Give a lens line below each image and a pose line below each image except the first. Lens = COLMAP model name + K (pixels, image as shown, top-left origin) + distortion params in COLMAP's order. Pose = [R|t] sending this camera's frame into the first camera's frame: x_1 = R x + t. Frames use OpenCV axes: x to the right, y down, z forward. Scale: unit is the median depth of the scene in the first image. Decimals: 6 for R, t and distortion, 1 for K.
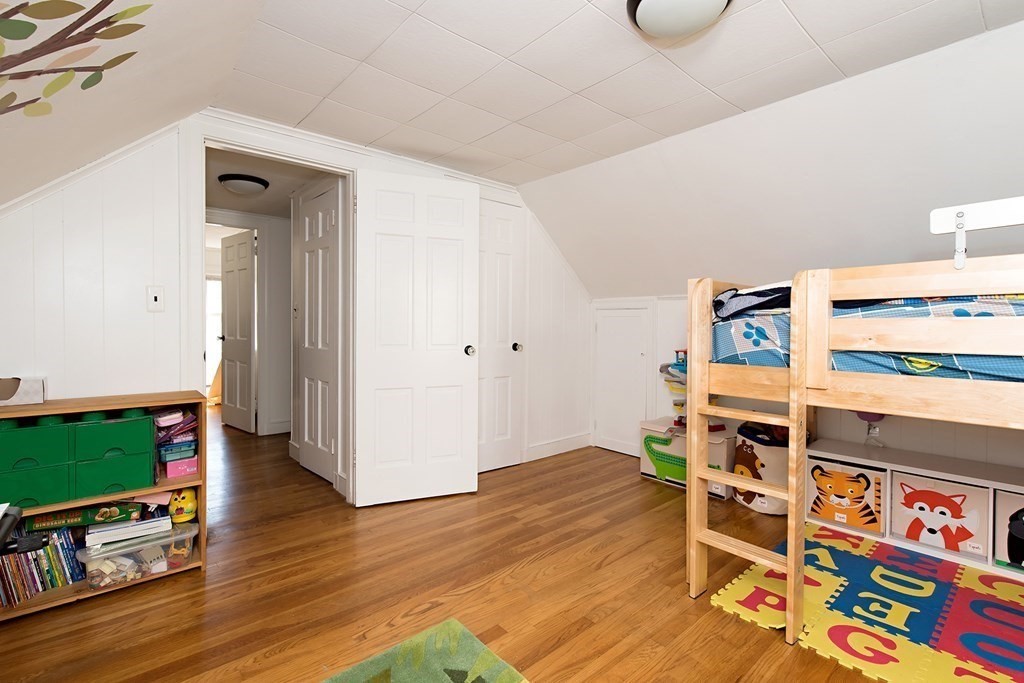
lens RADIAL K [[460.9, 0, 508.2], [0, 460.9, 330.6], [0, 0, 1]] dist [0.000676, 0.000193]
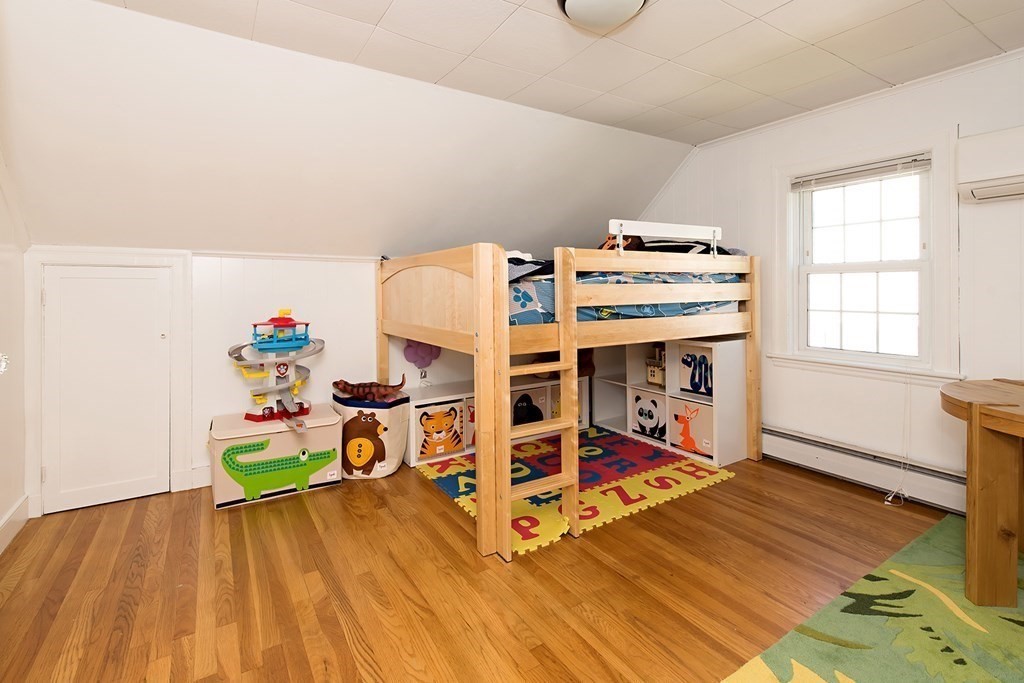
lens RADIAL K [[464.0, 0, 513.5], [0, 464.0, 289.1], [0, 0, 1]] dist [0.000113, -0.000507]
pose [[0.164155, -0.004588, 0.986424, -0.469941], [0.018096, 0.999835, 0.001639, -0.011729], [-0.986269, 0.017581, 0.164211, 0.647310]]
